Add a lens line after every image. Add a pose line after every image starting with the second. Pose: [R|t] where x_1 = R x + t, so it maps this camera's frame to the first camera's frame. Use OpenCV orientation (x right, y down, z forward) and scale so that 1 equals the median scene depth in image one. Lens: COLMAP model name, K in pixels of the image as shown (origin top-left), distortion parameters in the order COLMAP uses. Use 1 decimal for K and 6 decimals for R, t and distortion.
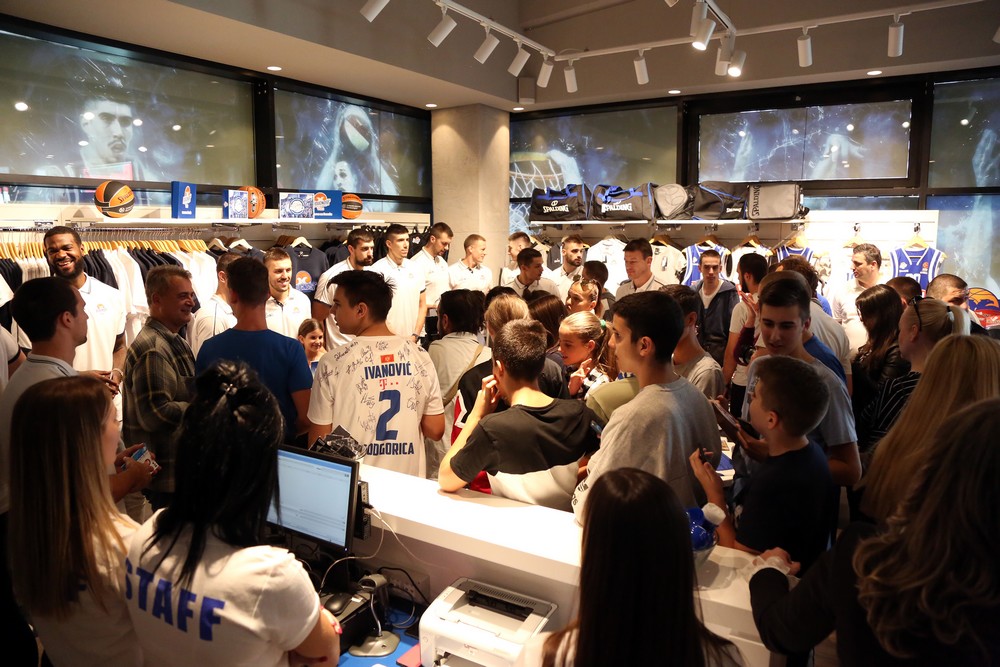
lens RADIAL K [[676.2, 0, 503.1], [0, 676.2, 334.1], [0, 0, 1]] dist [-0.125820, 0.071309]
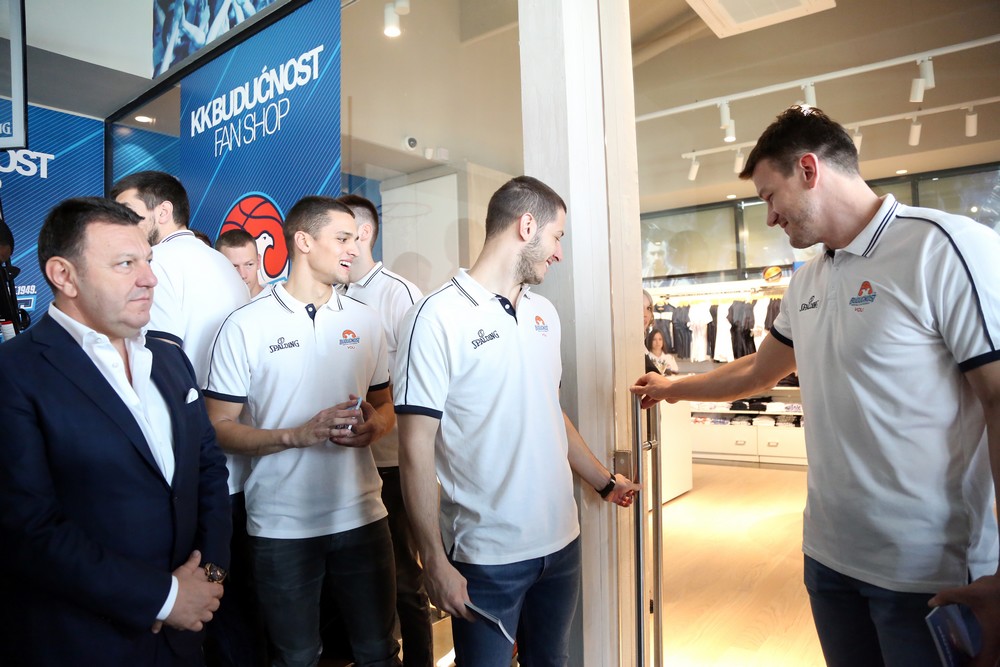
lens RADIAL K [[662.7, 0, 504.3], [0, 662.7, 337.9], [0, 0, 1]] dist [-0.125500, 0.061025]
pose [[-0.088681, -0.007785, -0.996030, 0.948169], [-0.117321, 0.993090, 0.002684, 0.050244], [0.989127, 0.117093, -0.088982, 0.250360]]
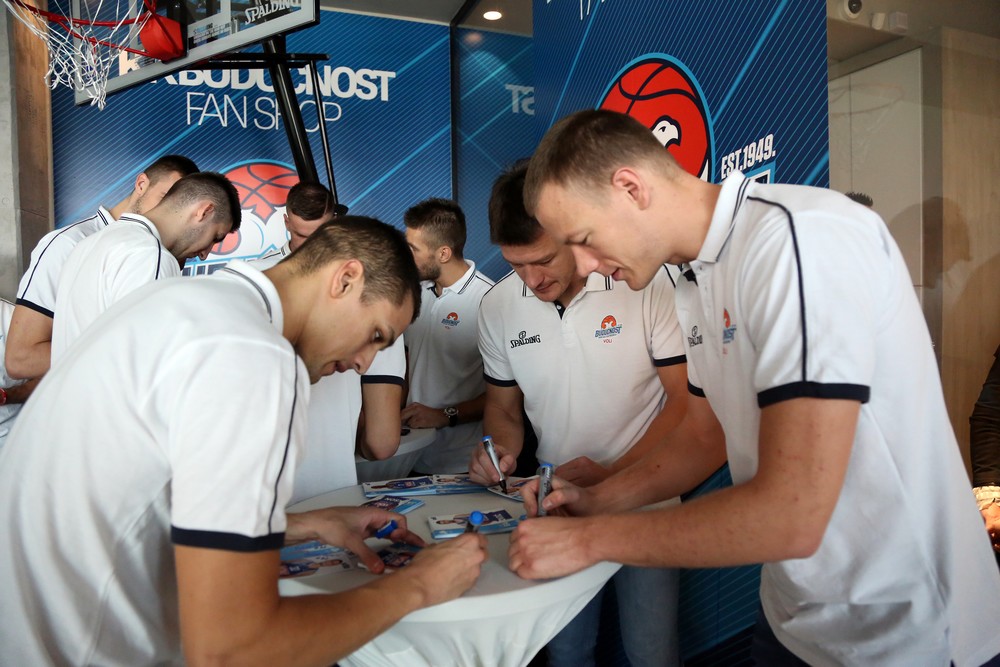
lens RADIAL K [[668.1, 0, 502.9], [0, 668.1, 336.4], [0, 0, 1]] dist [-0.126851, 0.066509]
pose [[-0.586334, 0.050355, -0.808503, 0.727873], [-0.102438, 0.985445, 0.135664, 0.057663], [0.803566, 0.162365, -0.572642, 0.126880]]
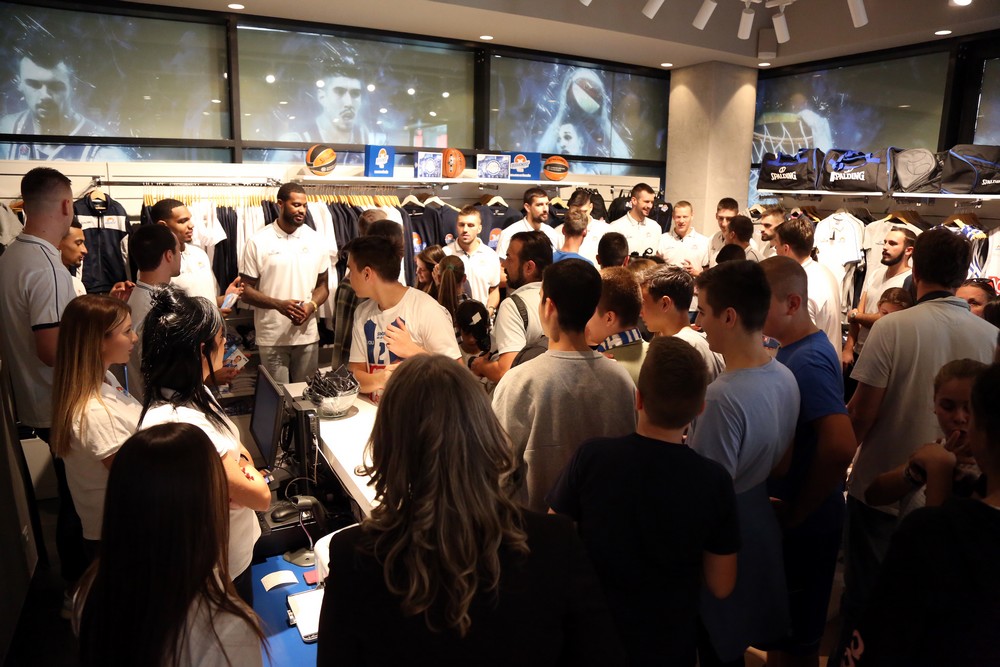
lens RADIAL K [[662.7, 0, 504.3], [0, 662.7, 337.9], [0, 0, 1]] dist [-0.125500, 0.061025]
pose [[0.869558, 0.126967, -0.477230, 0.204332], [-0.096099, 0.991415, 0.088664, -0.013299], [0.484390, -0.031237, 0.874294, 0.065002]]
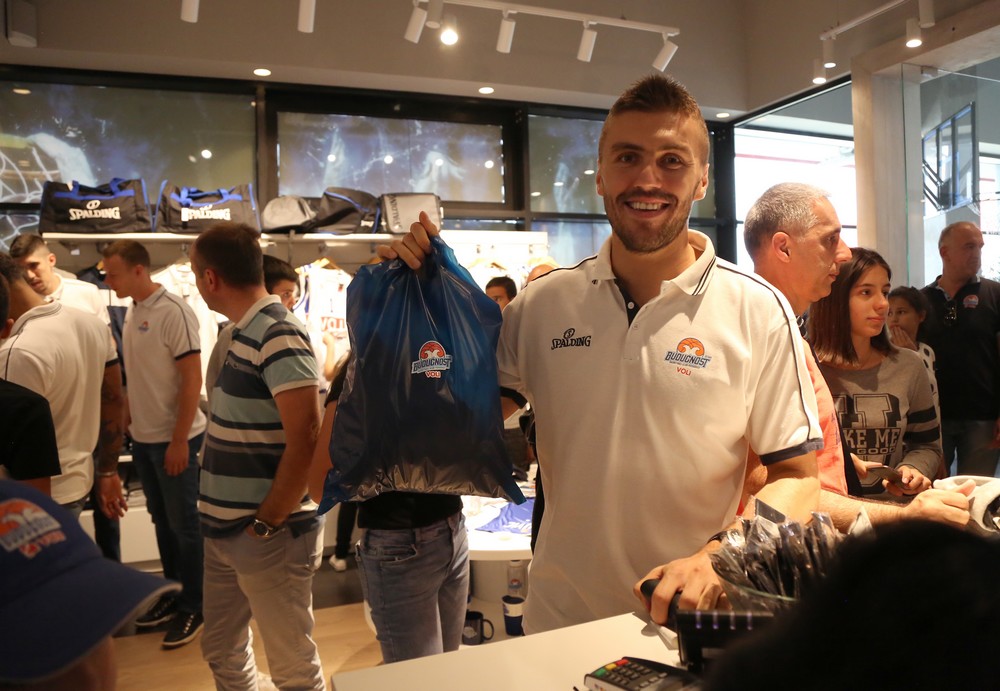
lens RADIAL K [[722.9, 0, 506.3], [0, 722.9, 325.4], [0, 0, 1]] dist [-0.111688, 0.049518]
pose [[0.587856, -0.025324, 0.808569, -0.241031], [0.145545, 0.986511, -0.074918, 0.023679], [-0.795765, 0.161724, 0.583612, 0.348890]]
